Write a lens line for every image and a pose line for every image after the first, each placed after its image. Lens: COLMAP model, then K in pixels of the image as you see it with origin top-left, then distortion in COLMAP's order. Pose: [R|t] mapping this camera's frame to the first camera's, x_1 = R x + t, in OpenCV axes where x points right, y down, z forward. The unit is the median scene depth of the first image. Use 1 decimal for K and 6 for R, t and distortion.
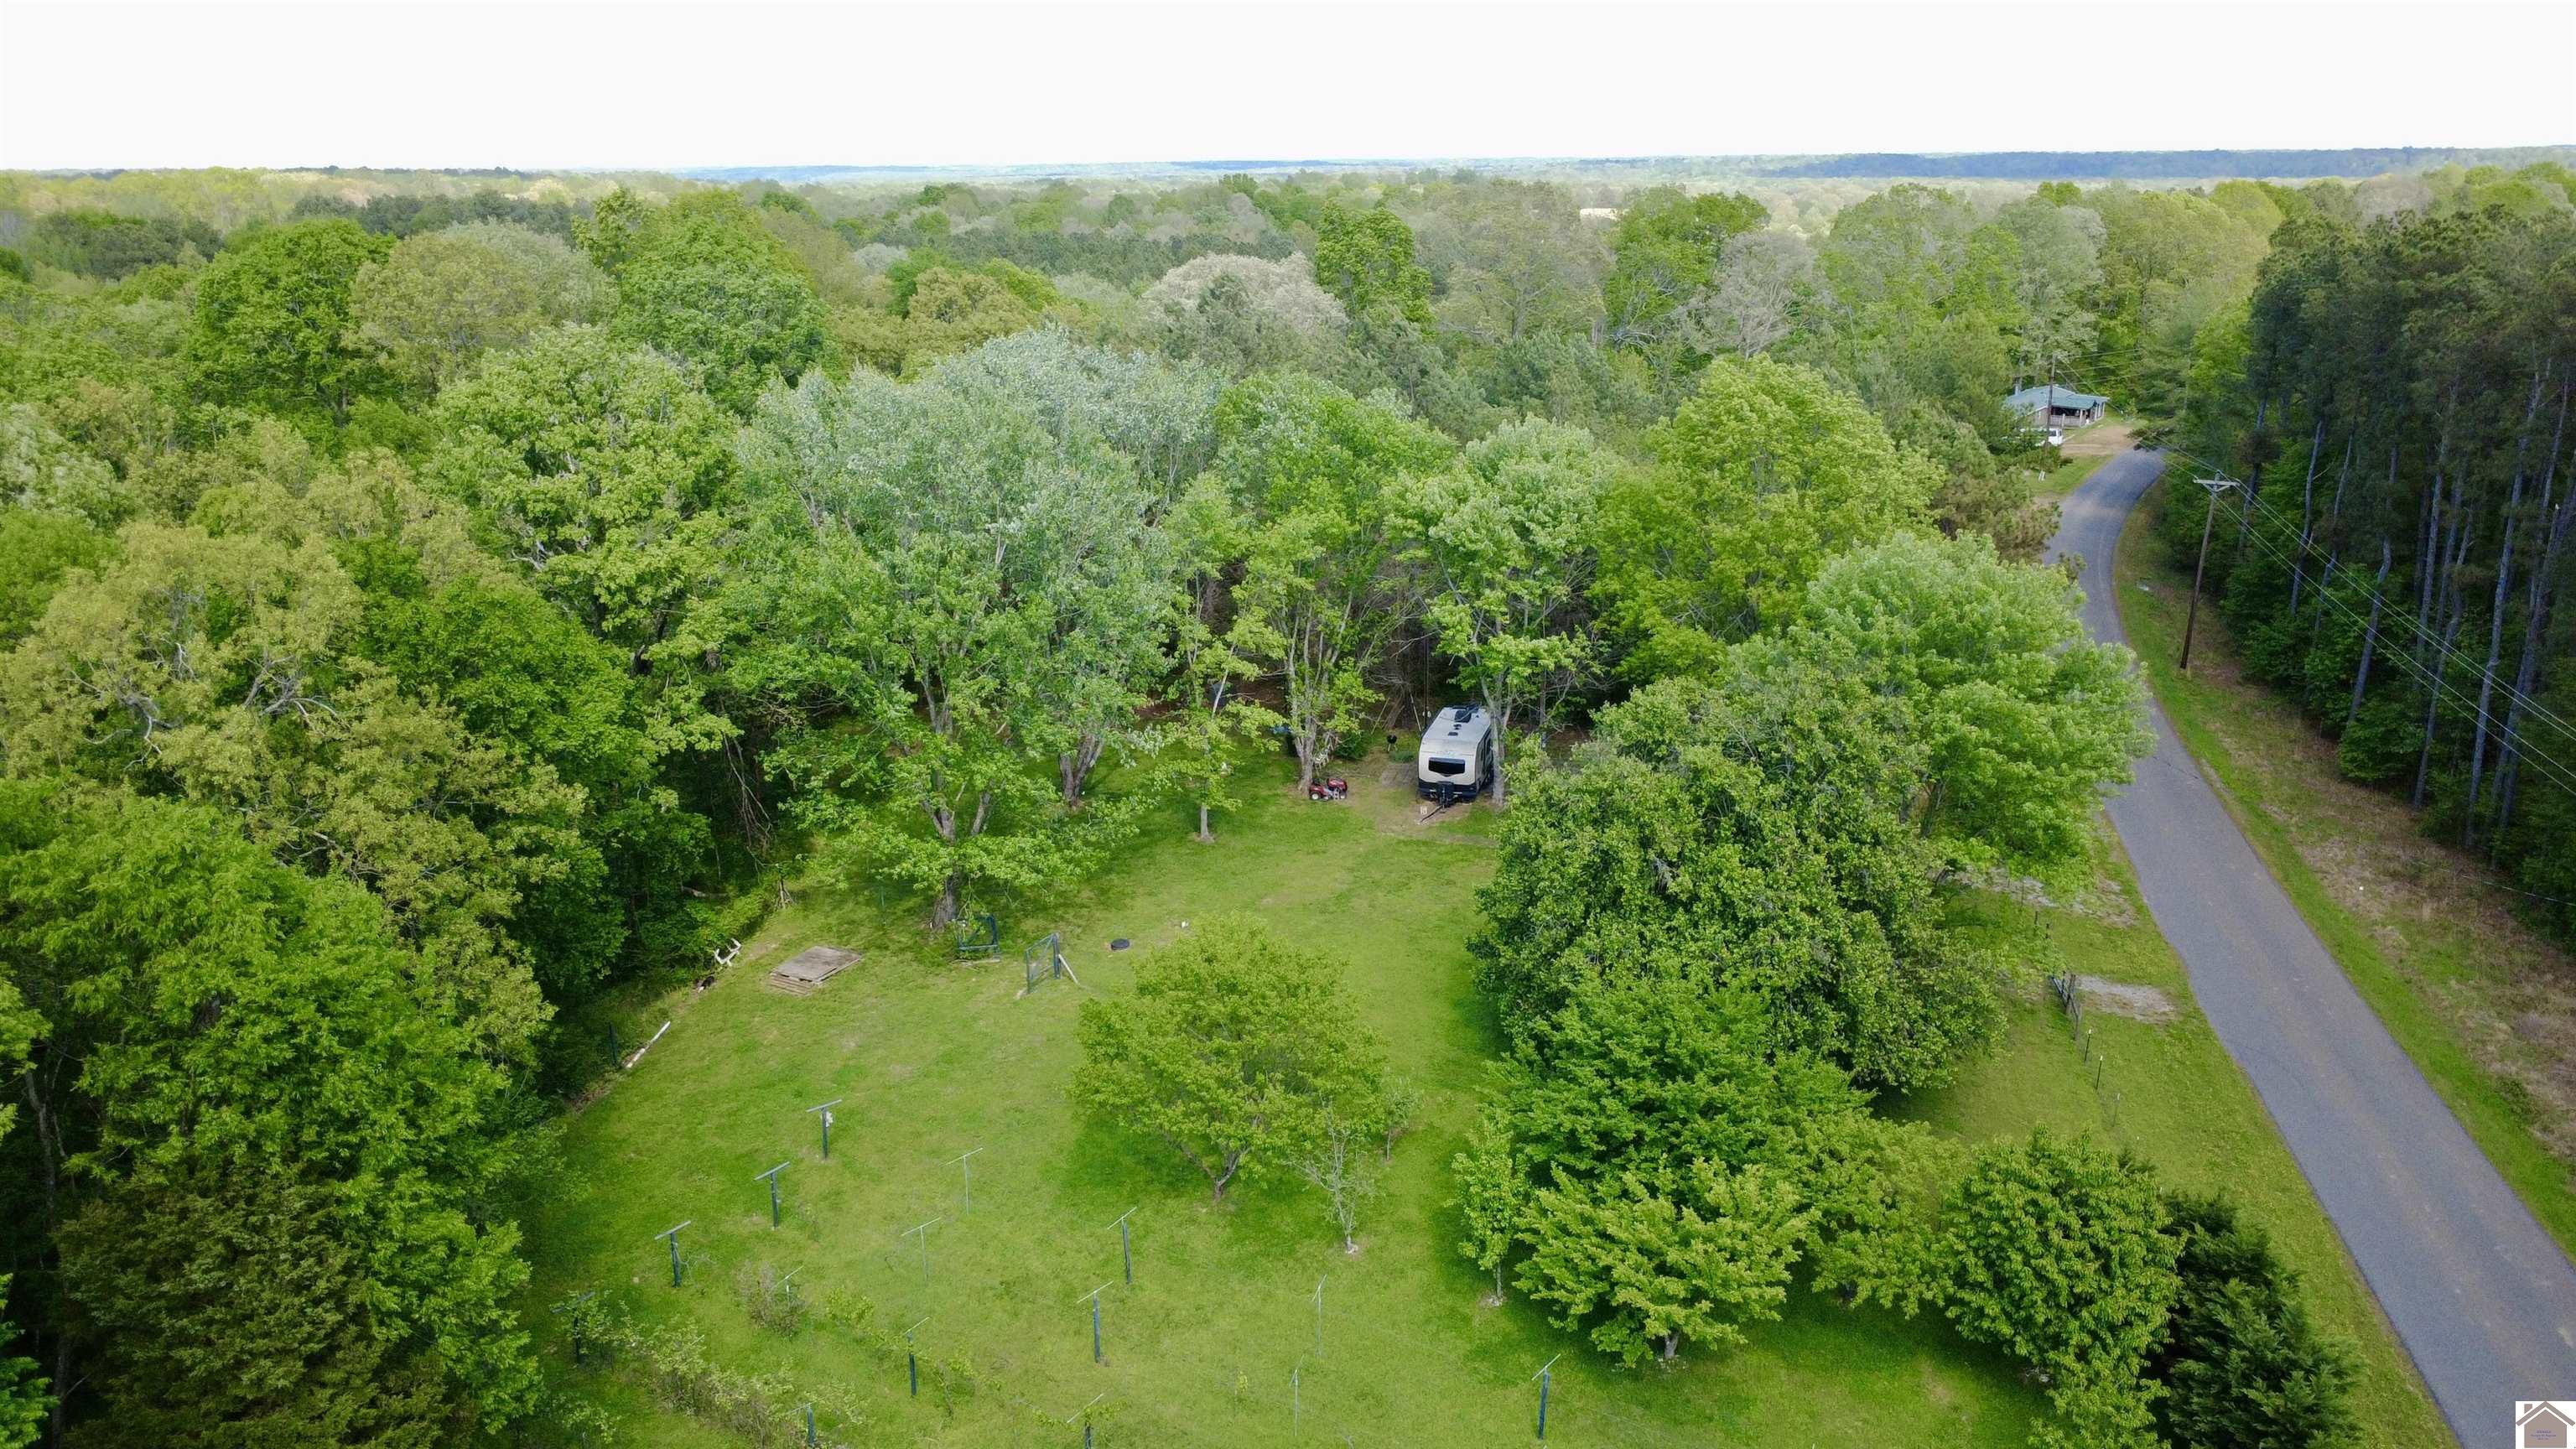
lens RADIAL K [[1910.2, 0, 1283.5], [0, 1910.2, 735.3], [0, 0, 1]] dist [-0.002688, 0.002755]
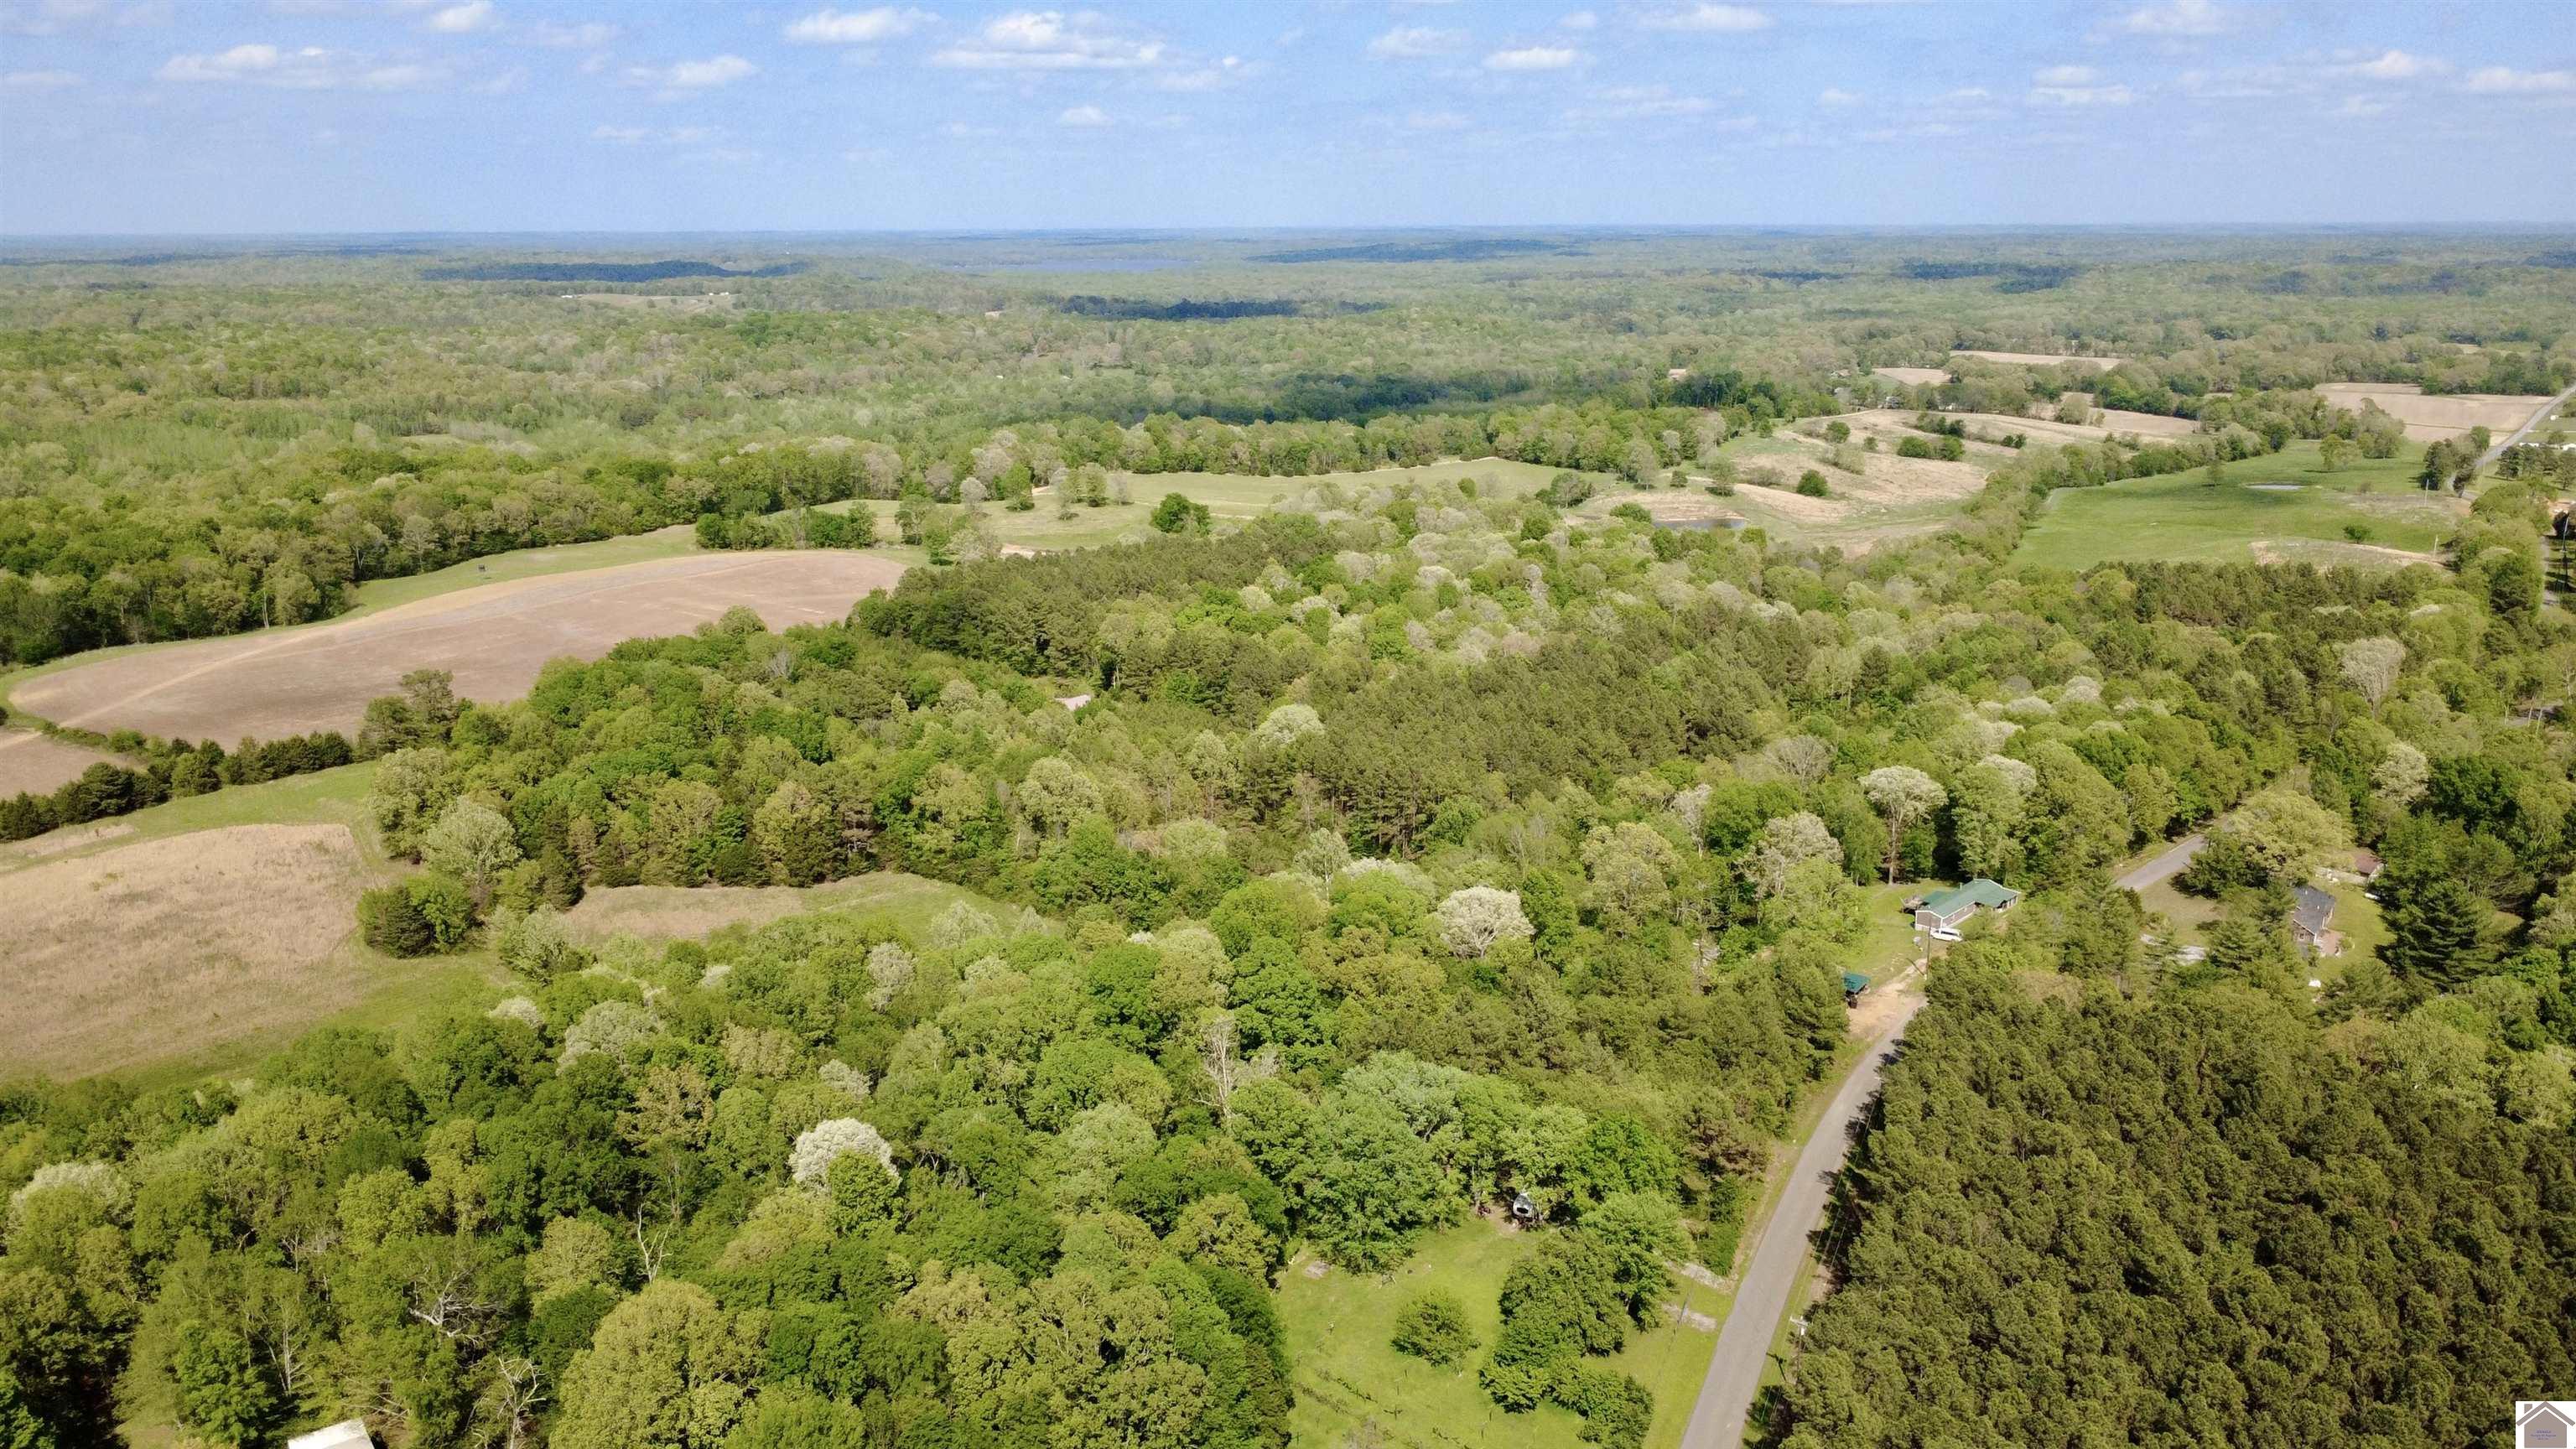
lens RADIAL K [[1910.2, 0, 1278.3], [0, 1910.2, 740.5], [0, 0, 1]] dist [-0.002688, 0.002755]
pose [[0.984316, 0.050927, -0.168906, 0.216538], [-0.055302, 0.998243, -0.021296, -0.778550], [0.167525, 0.030303, 0.985402, -2.498175]]
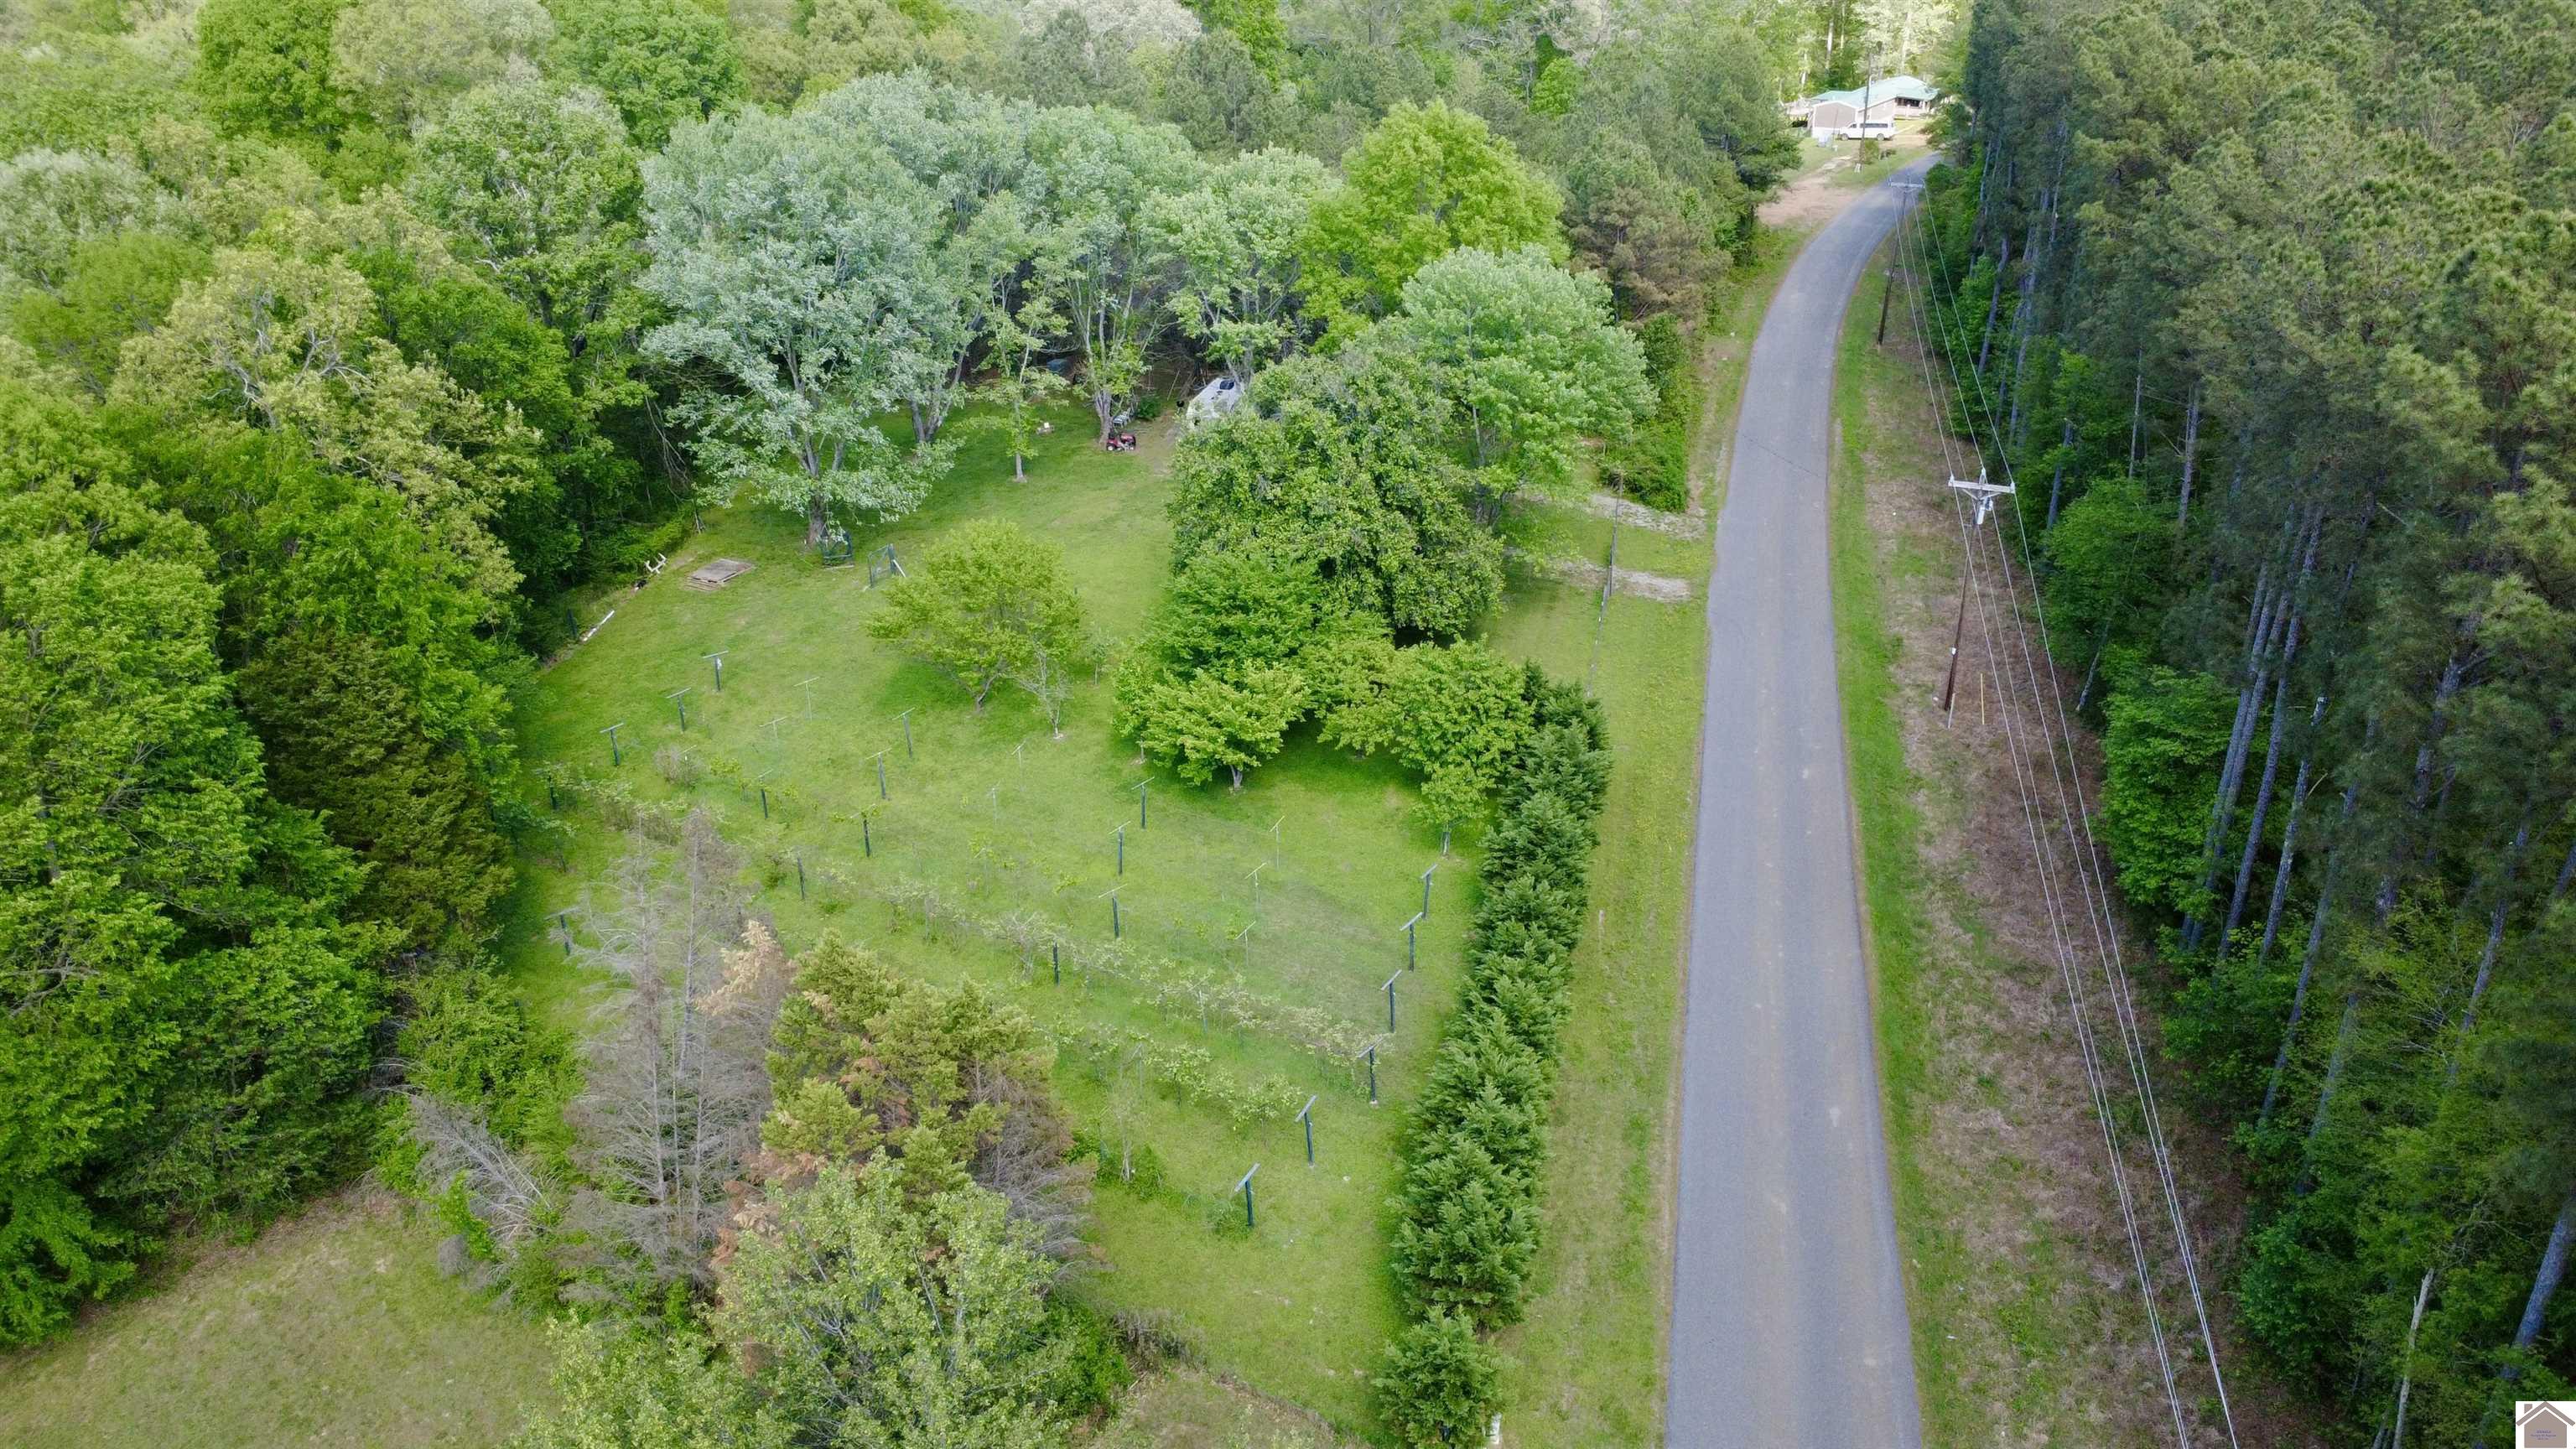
lens RADIAL K [[1910.2, 0, 1278.7], [0, 1910.2, 732.9], [0, 0, 1]] dist [-0.002688, 0.002755]
pose [[0.999996, -0.002718, -0.000966, 0.165035], [0.002840, 0.986523, 0.163599, 0.014494], [0.000508, -0.163601, 0.986526, -0.387215]]
